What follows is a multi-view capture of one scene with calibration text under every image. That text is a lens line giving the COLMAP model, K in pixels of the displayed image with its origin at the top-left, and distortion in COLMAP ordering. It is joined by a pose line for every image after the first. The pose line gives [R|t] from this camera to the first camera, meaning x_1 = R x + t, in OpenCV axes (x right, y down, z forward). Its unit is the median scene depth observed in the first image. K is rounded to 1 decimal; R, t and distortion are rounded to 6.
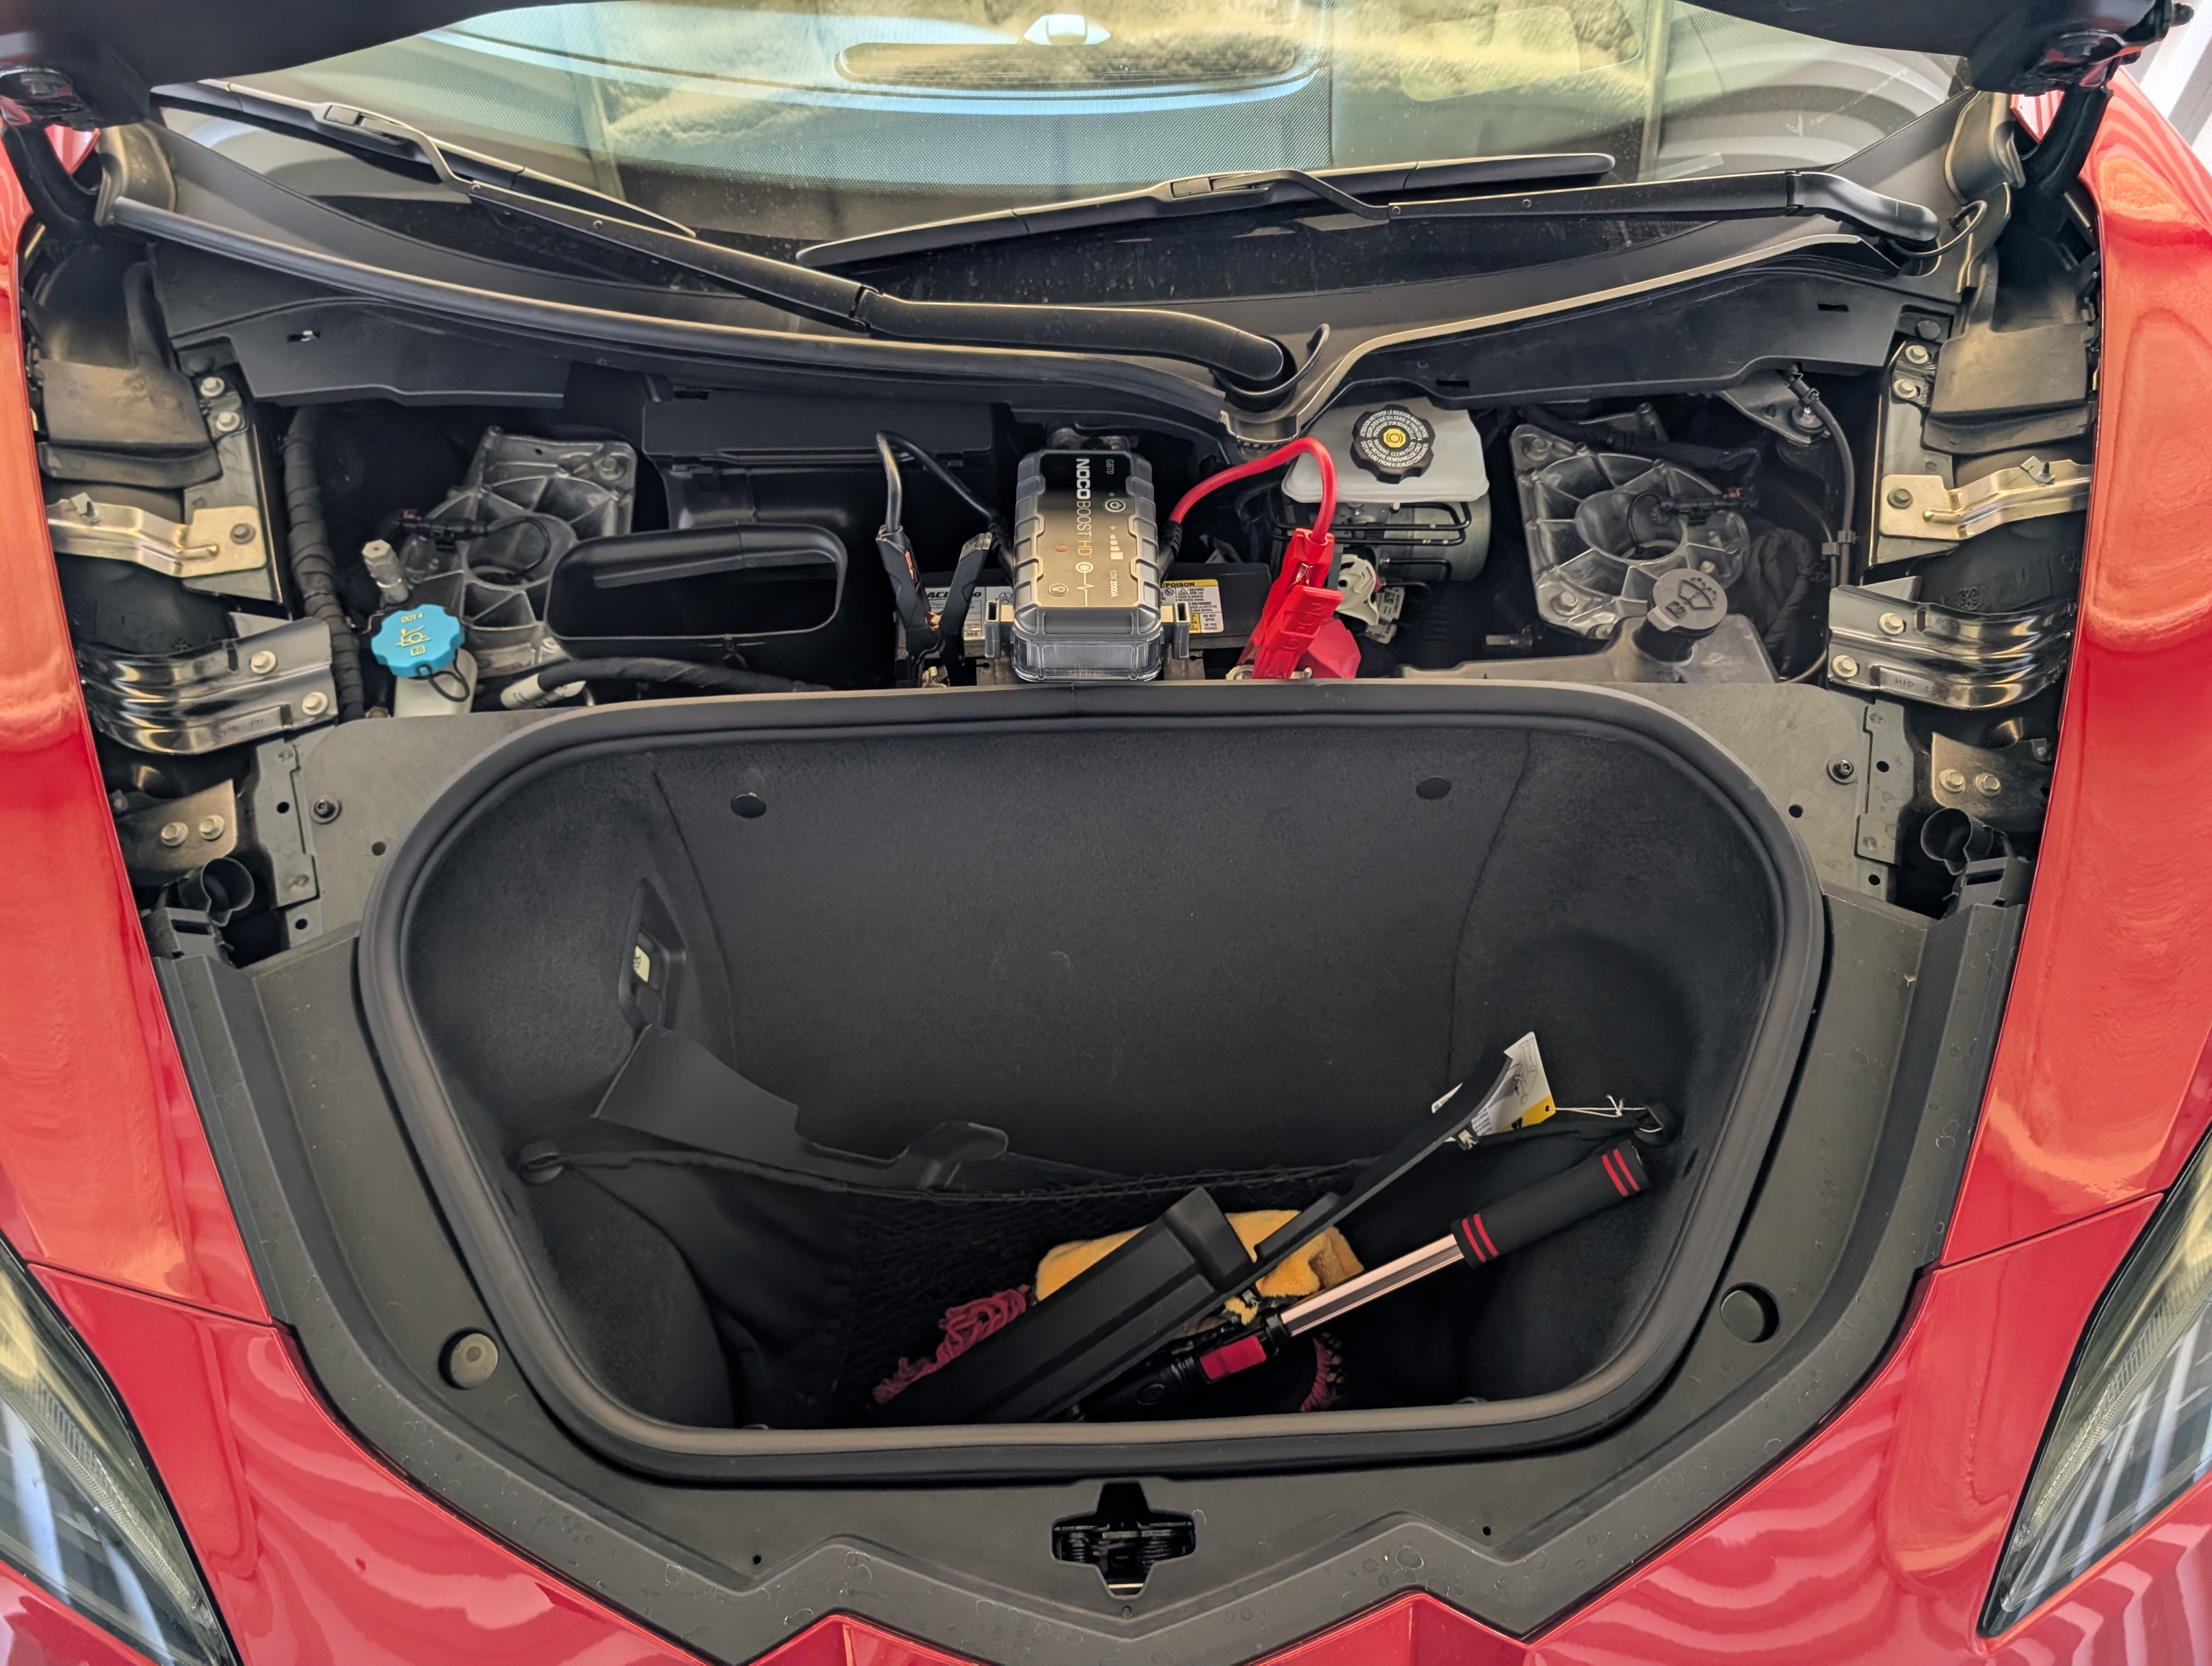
lens RADIAL K [[1619.3, 0, 1067.2], [0, 1619.3, 876.8], [0, 0, 1]] dist [-0.004678, -0.002627]
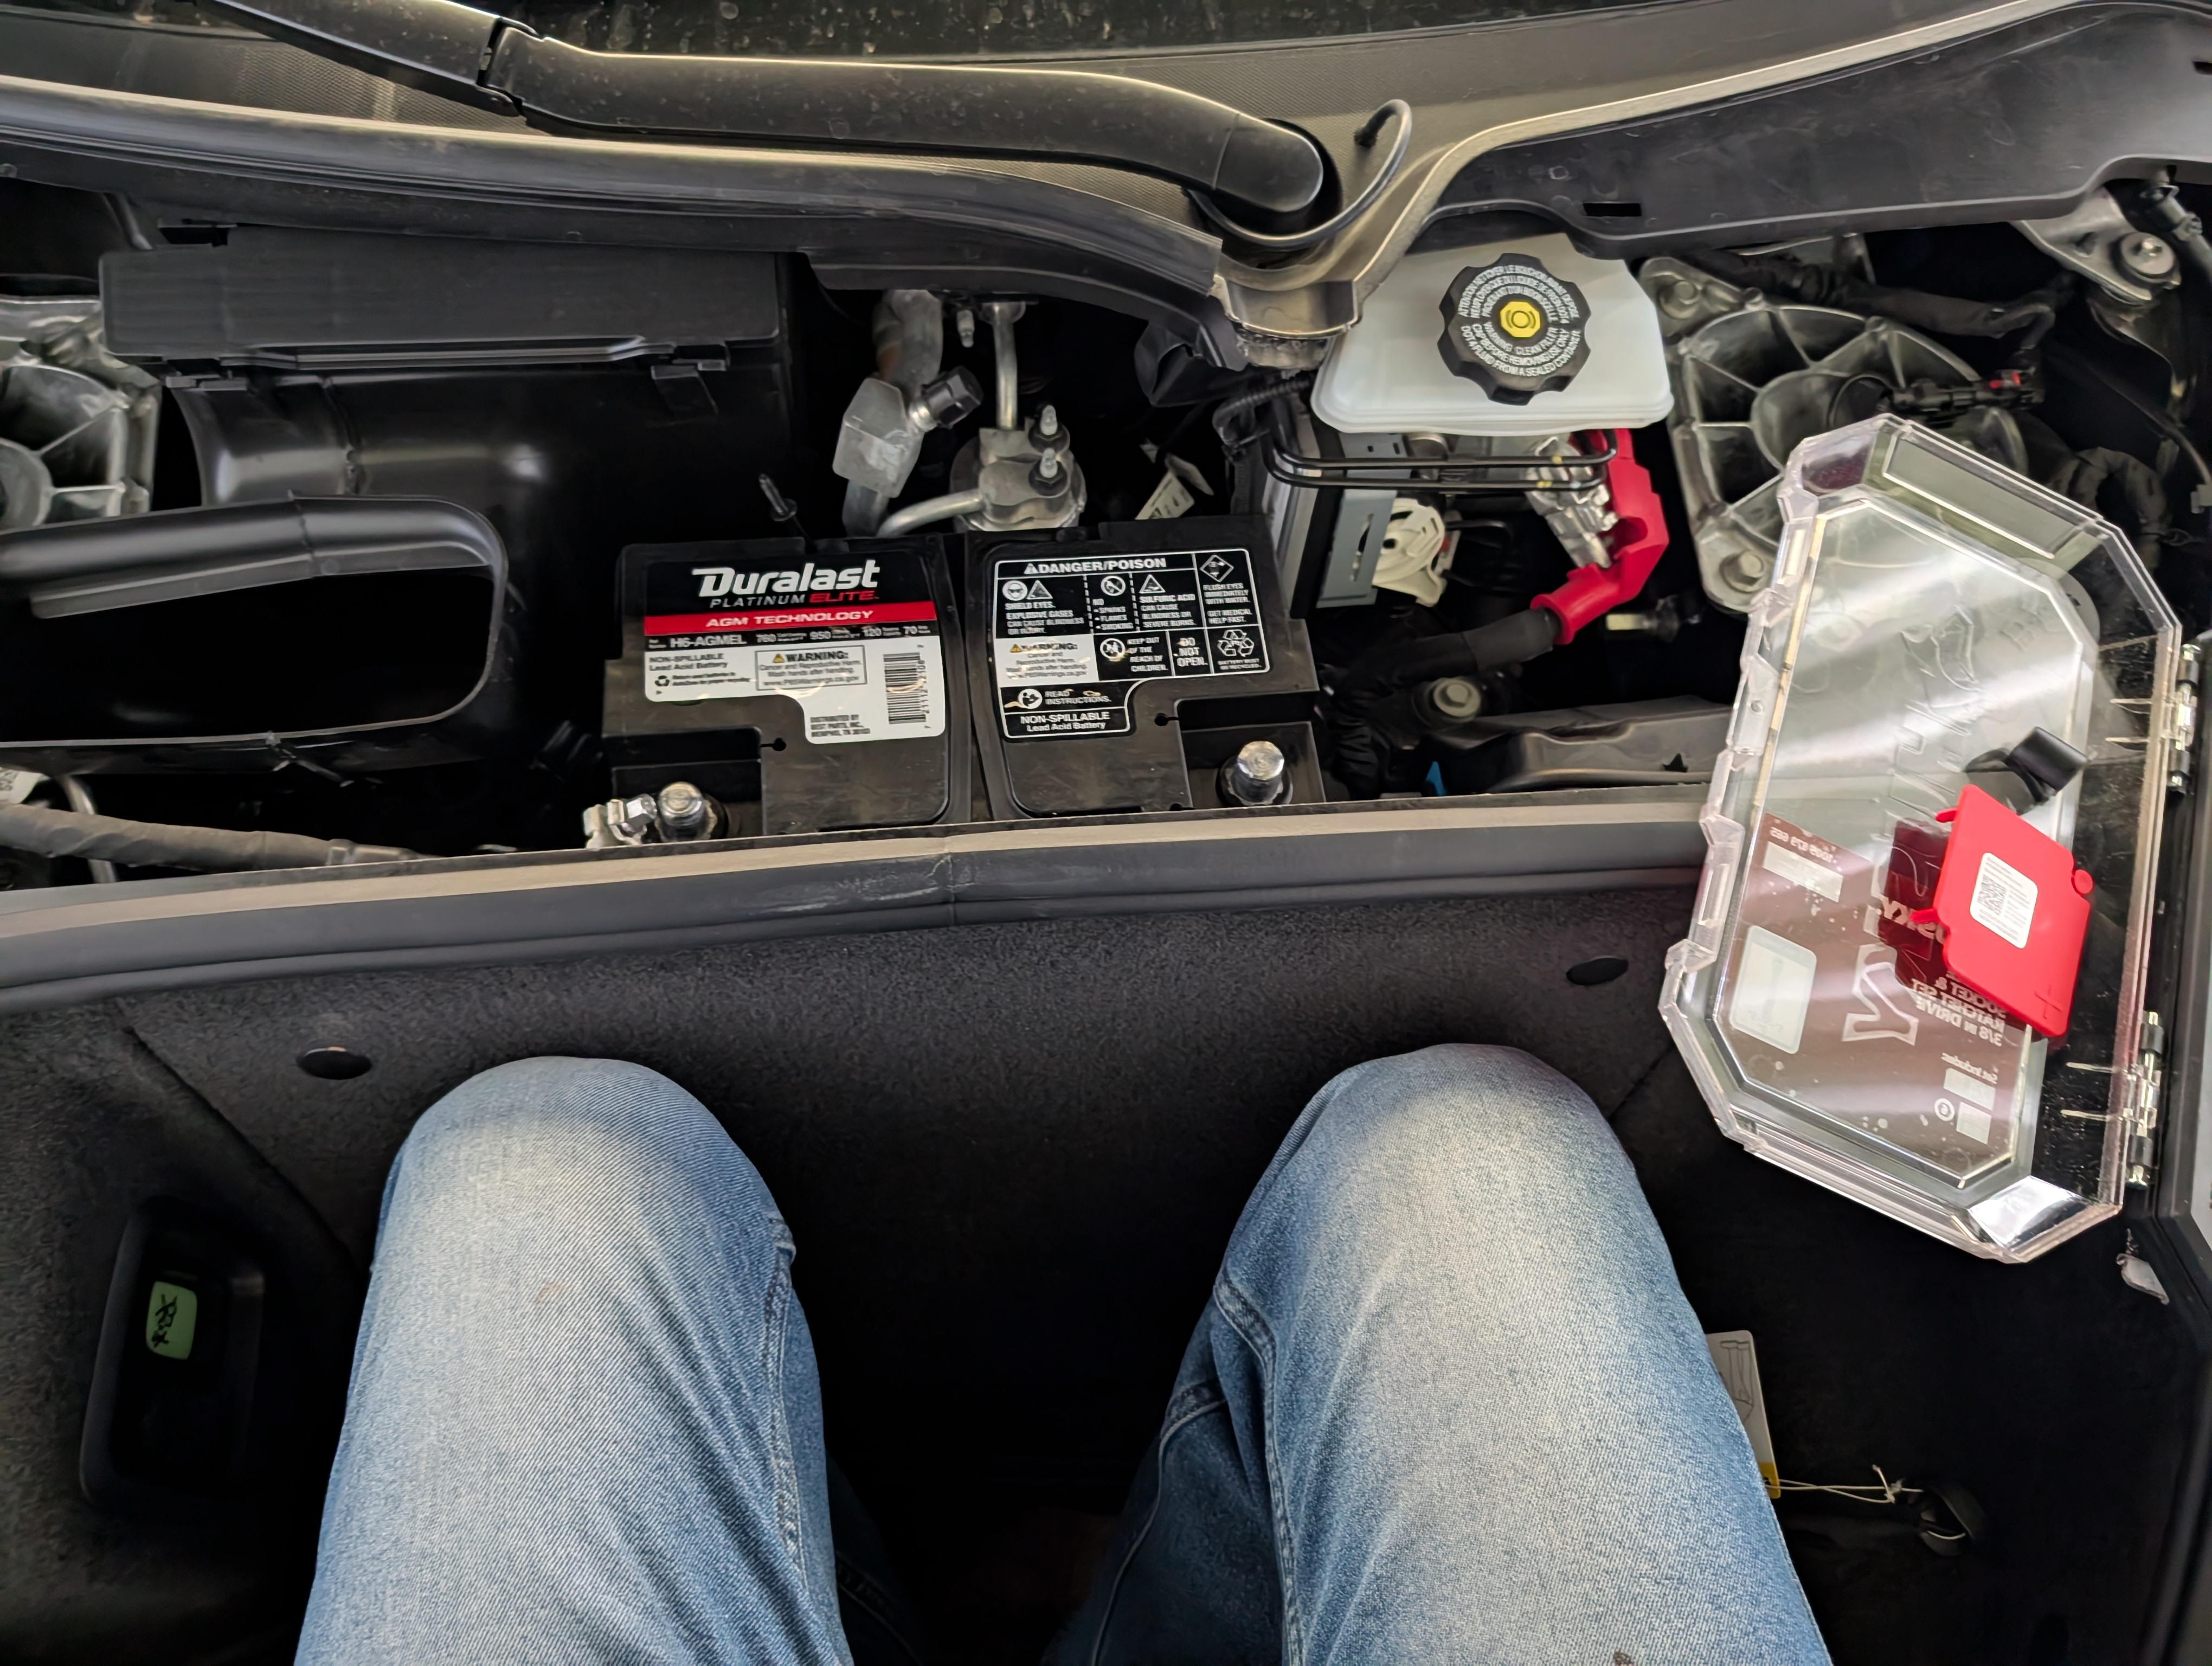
lens RADIAL K [[1624.3, 0, 1062.4], [0, 1624.3, 831.7], [0, 0, 1]] dist [-0.002337, -0.003558]
pose [[0.996561, -0.031322, 0.076715, 0.000954], [0.021423, 0.991720, 0.126620, -0.170021], [-0.080046, -0.124541, 0.988980, 0.443417]]
